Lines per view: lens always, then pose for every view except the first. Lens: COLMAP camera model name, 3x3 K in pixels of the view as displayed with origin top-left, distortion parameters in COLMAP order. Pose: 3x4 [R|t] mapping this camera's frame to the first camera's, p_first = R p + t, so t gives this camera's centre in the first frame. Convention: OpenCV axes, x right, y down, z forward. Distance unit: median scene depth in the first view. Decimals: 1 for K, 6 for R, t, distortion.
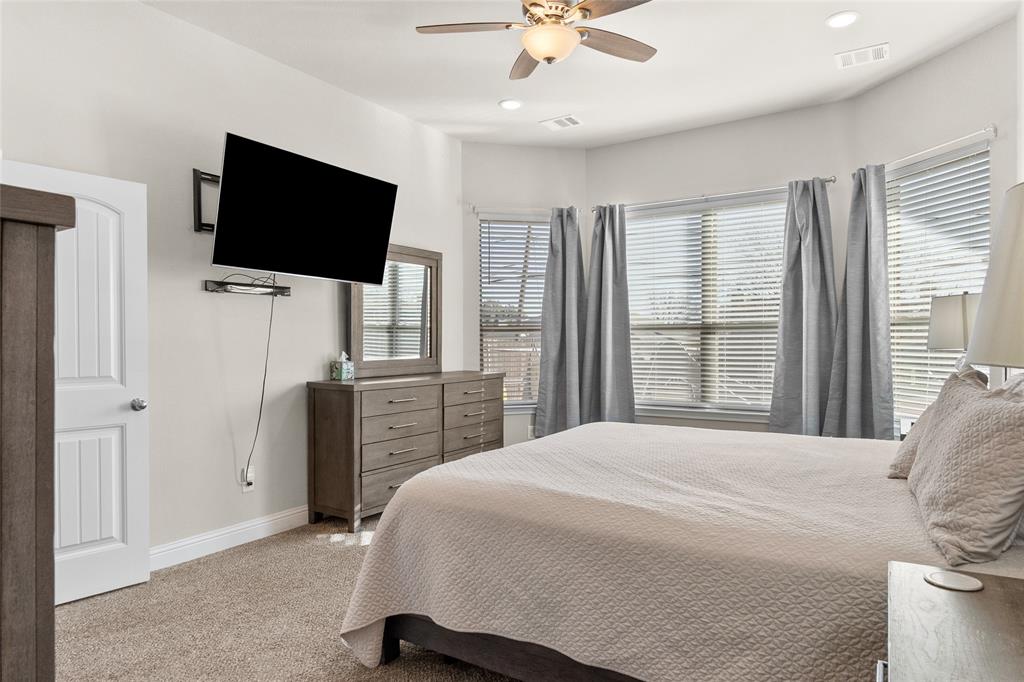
lens RADIAL K [[626.1, 0, 514.6], [0, 626.1, 340.5], [0, 0, 1]] dist [0.005600, 0.001475]
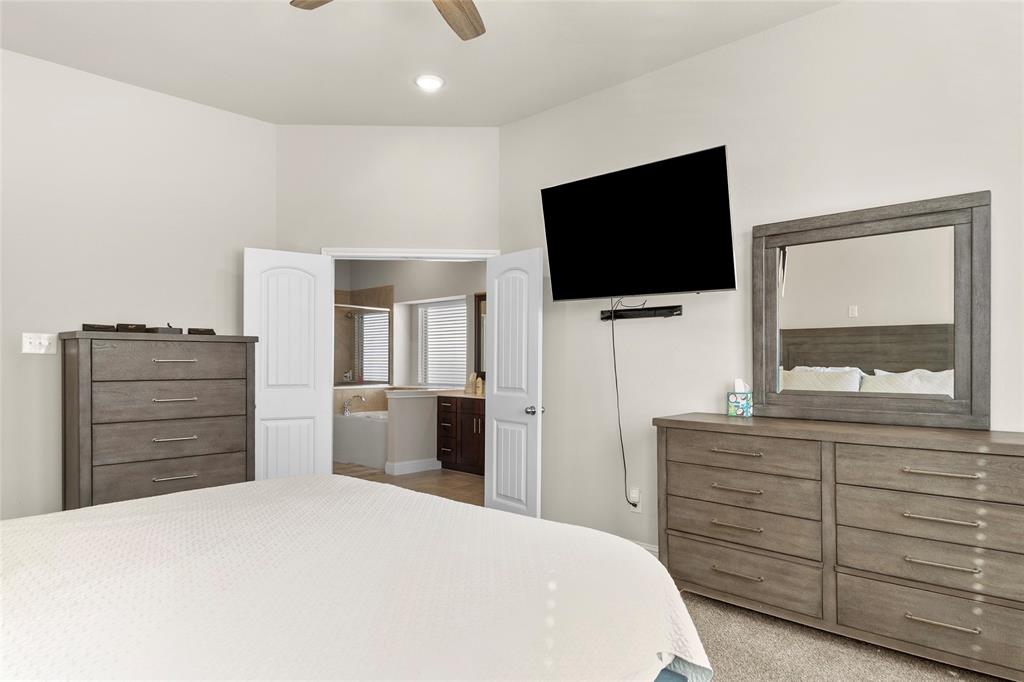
lens RADIAL K [[626.1, 0, 518.5], [0, 626.1, 361.2], [0, 0, 1]] dist [0.005600, 0.001475]
pose [[-0.186135, 0.001859, -0.982522, 0.556876], [-0.001554, 0.999996, 0.002187, -0.006234], [0.982523, 0.001934, -0.186131, 0.913588]]
